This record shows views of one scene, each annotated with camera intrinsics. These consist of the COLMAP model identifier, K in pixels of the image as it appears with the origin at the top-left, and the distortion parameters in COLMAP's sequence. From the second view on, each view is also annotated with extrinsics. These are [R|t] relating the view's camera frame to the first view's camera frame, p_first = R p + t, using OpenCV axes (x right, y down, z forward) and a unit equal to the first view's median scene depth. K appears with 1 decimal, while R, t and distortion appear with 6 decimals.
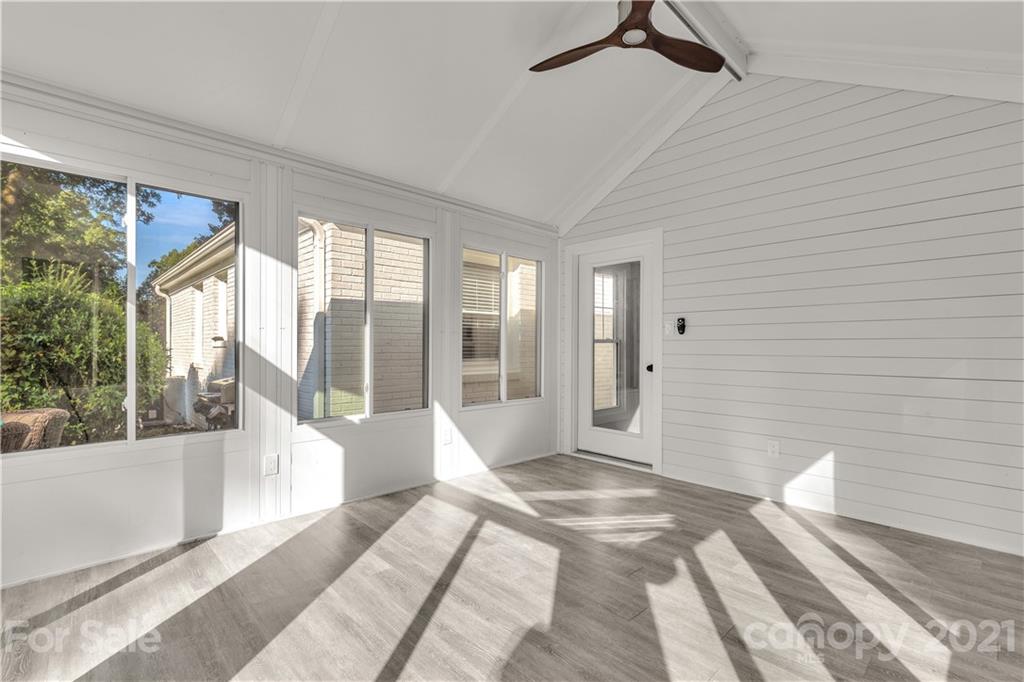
lens RADIAL K [[468.2, 0, 512.8], [0, 468.2, 342.6], [0, 0, 1]] dist [0.001950, 0.000136]
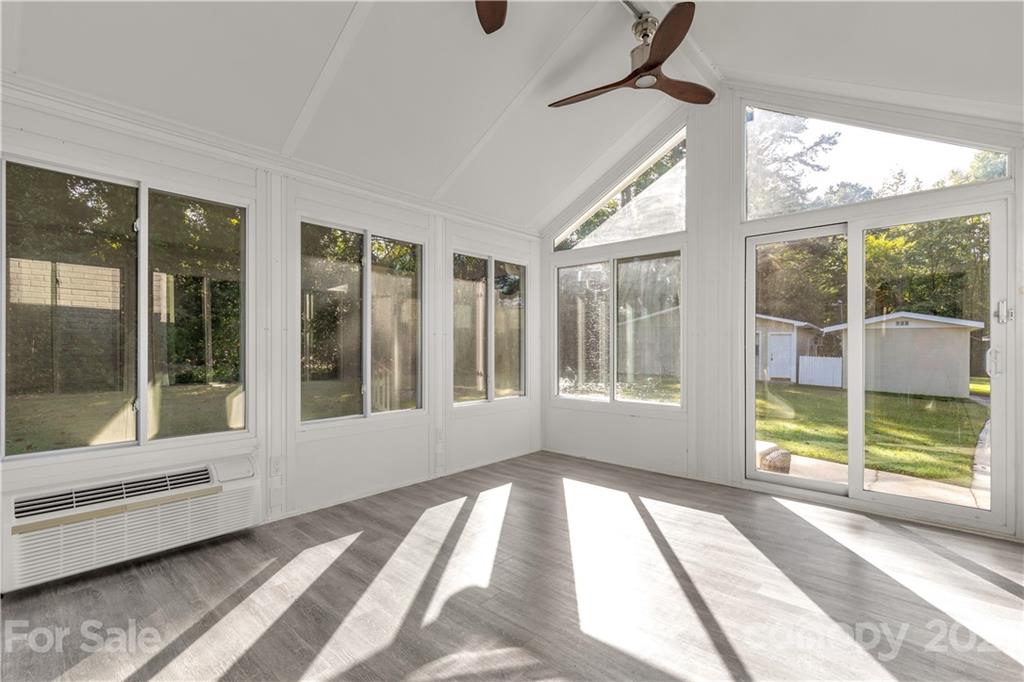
lens RADIAL K [[468.2, 0, 509.2], [0, 468.2, 344.2], [0, 0, 1]] dist [0.001950, 0.000136]
pose [[-0.997491, -0.008730, -0.070260, 0.307742], [-0.008163, 0.999932, -0.008361, 0.008112], [0.070328, -0.007766, -0.997494, 1.980451]]
